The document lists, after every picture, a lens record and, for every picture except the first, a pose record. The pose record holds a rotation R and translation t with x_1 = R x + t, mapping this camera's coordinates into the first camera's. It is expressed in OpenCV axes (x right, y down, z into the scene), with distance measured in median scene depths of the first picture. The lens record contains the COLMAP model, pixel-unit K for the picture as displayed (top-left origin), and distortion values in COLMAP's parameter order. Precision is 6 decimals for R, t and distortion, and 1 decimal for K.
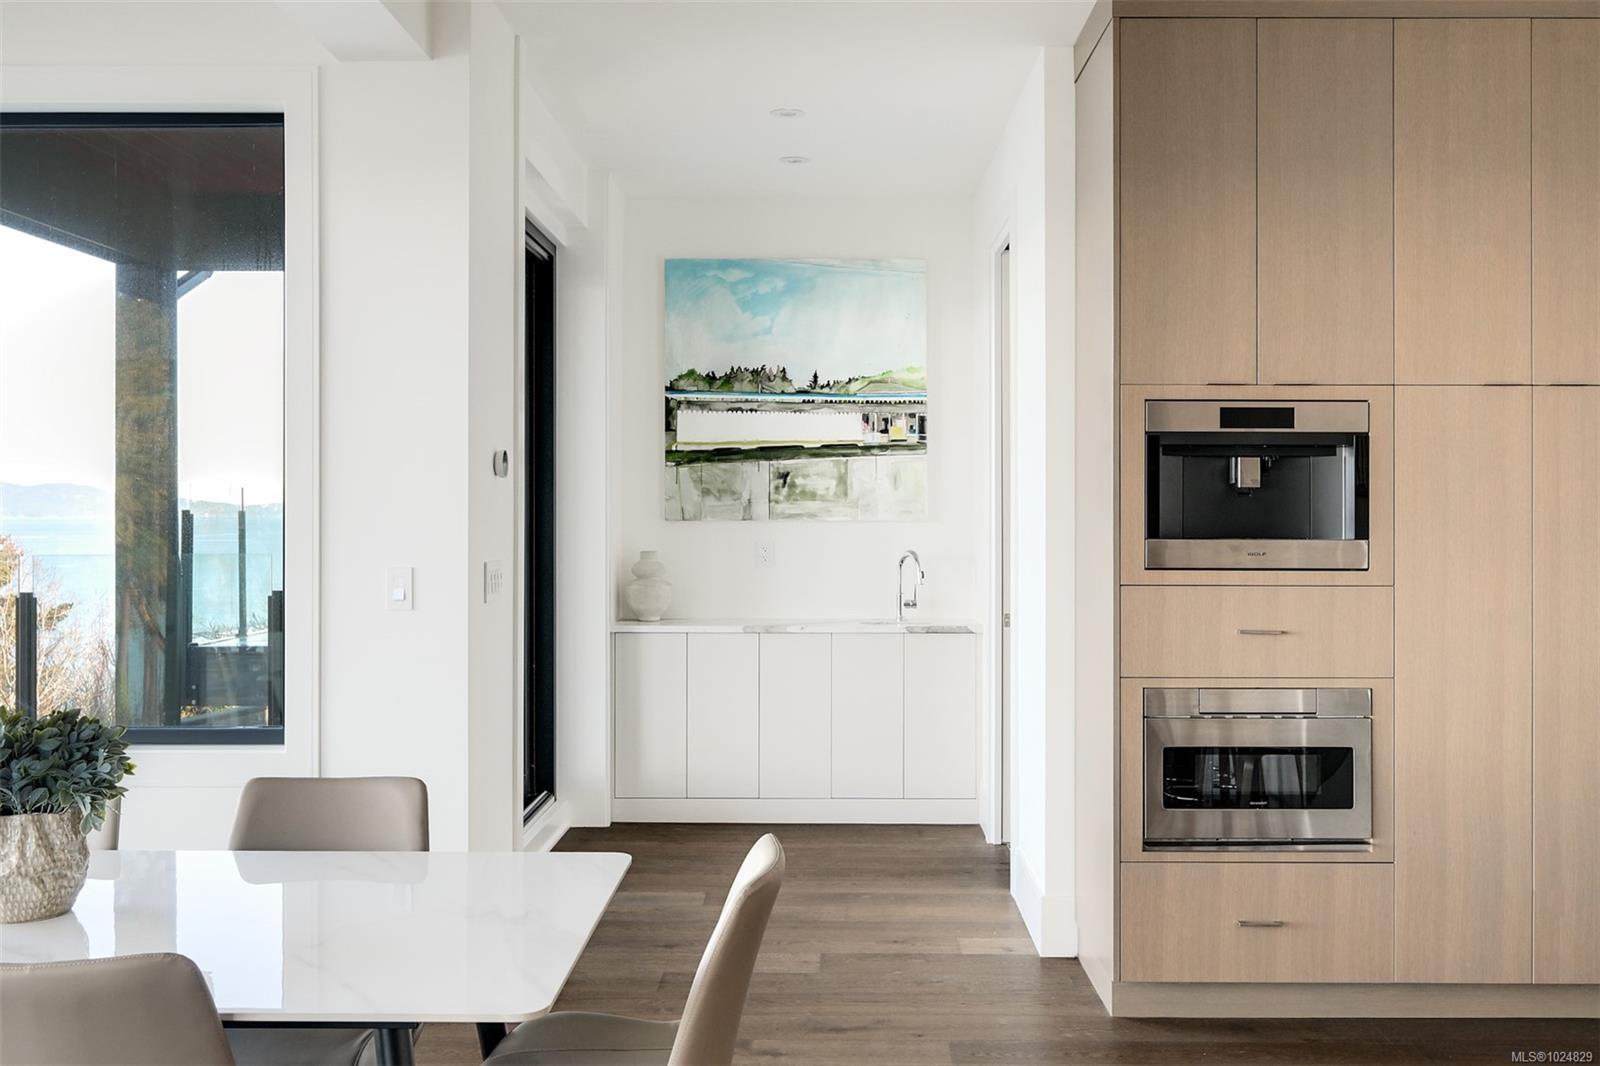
lens RADIAL K [[1311.6, 0, 838.8], [0, 1311.6, 516.7], [0, 0, 1]] dist [0.010821, -0.006344]
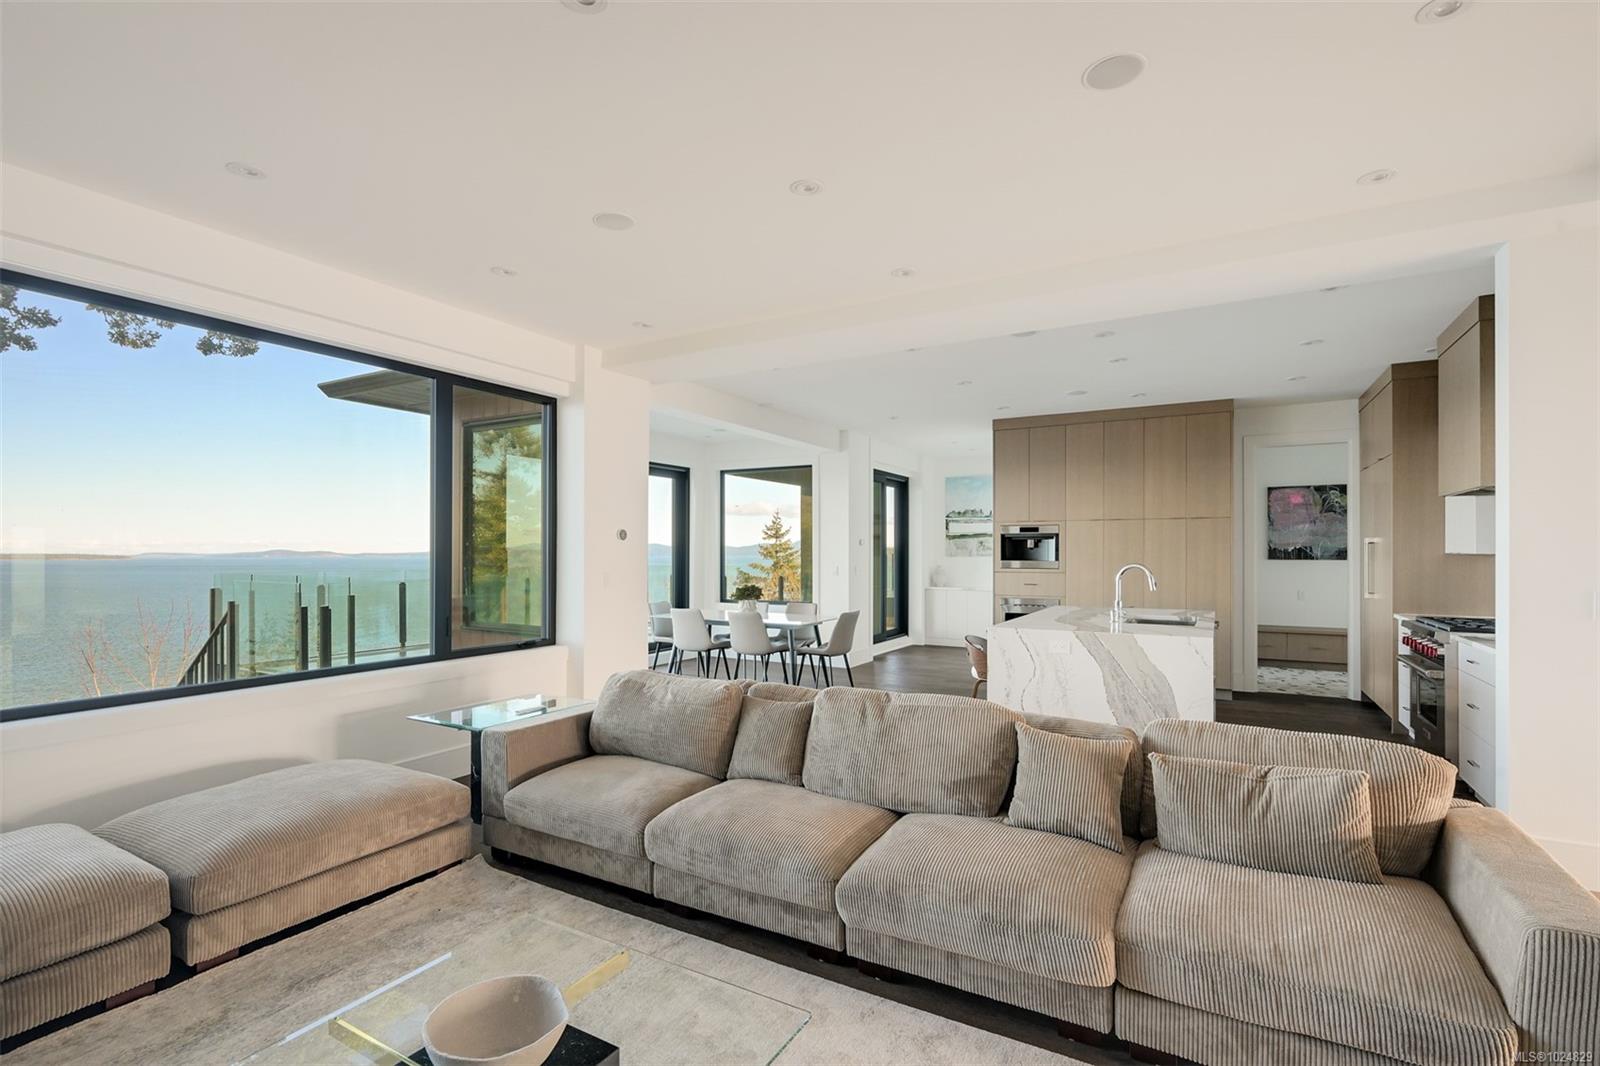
lens RADIAL K [[743.2, 0, 788.6], [0, 743.2, 542.6], [0, 0, 1]] dist [0.004315, 0.001324]
pose [[0.871640, -0.008496, -0.490074, 0.443148], [-0.000301, 0.999840, -0.017868, 0.002053], [0.490147, 0.015722, 0.871498, -0.832591]]
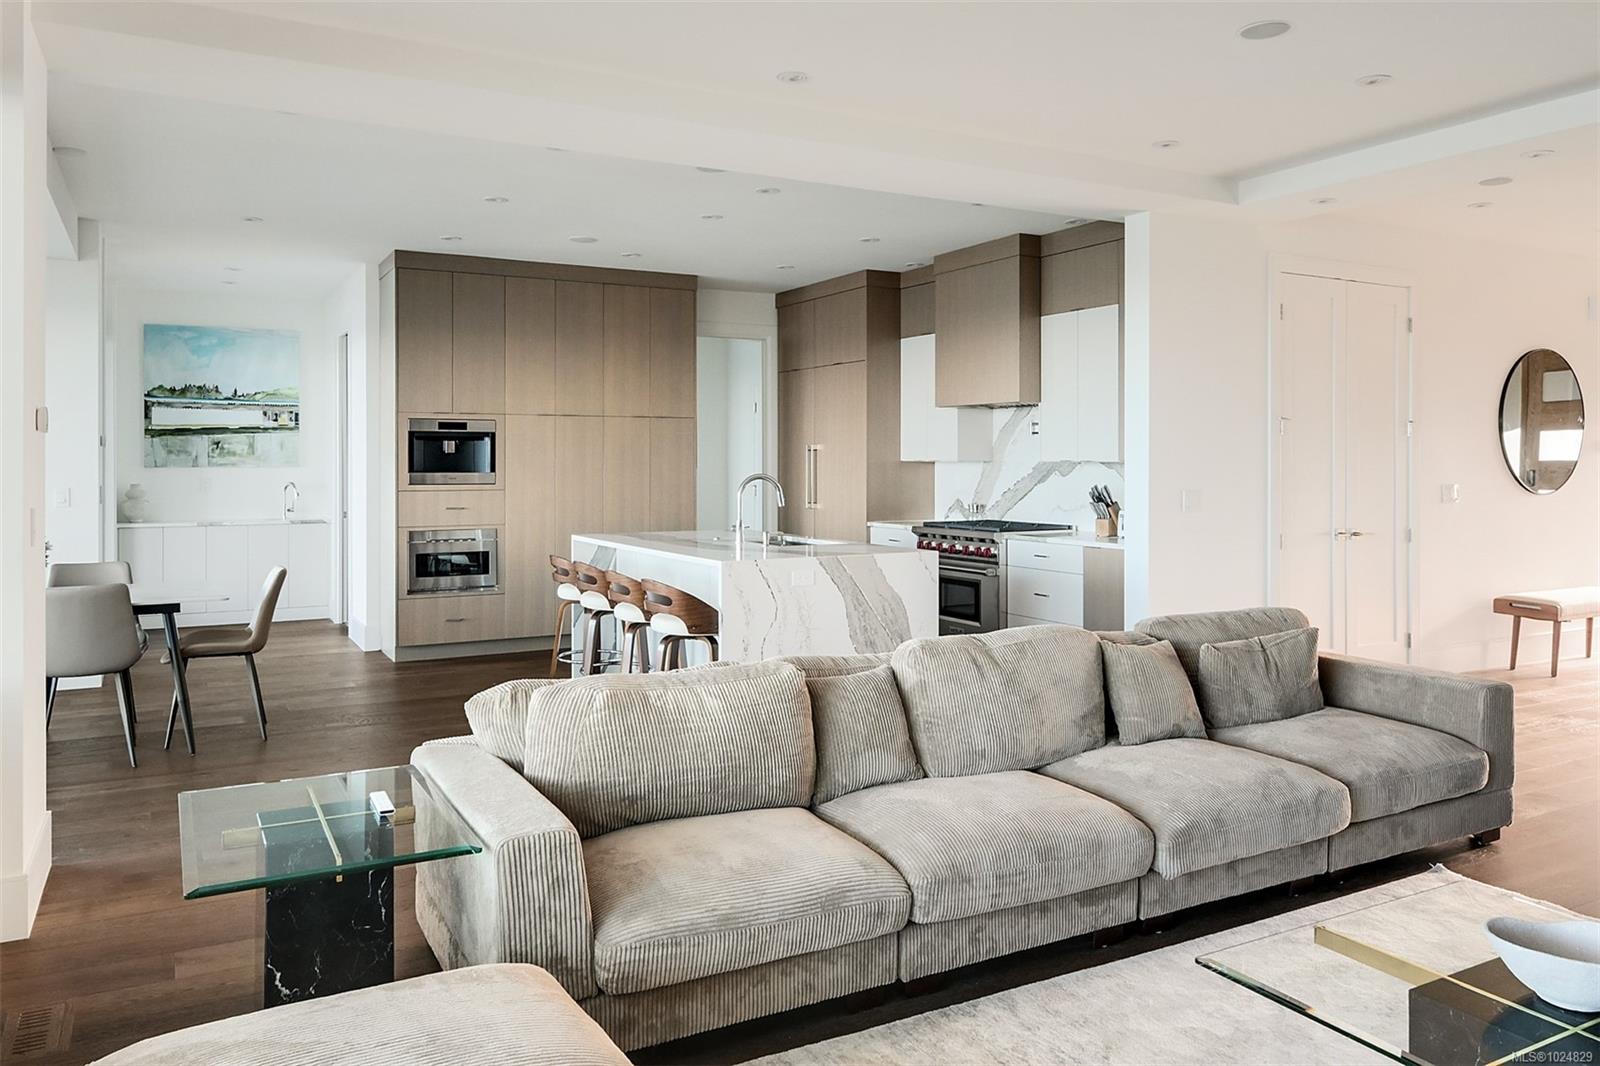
lens RADIAL K [[1174.0, 0, 790.9], [0, 1174.0, 457.4], [0, 0, 1]] dist [-0.002355, 0.004538]
pose [[0.868432, -0.001215, 0.495806, -0.161599], [0.004145, 0.999980, -0.004809, 0.000638], [-0.495790, 0.006232, 0.868420, -0.864611]]
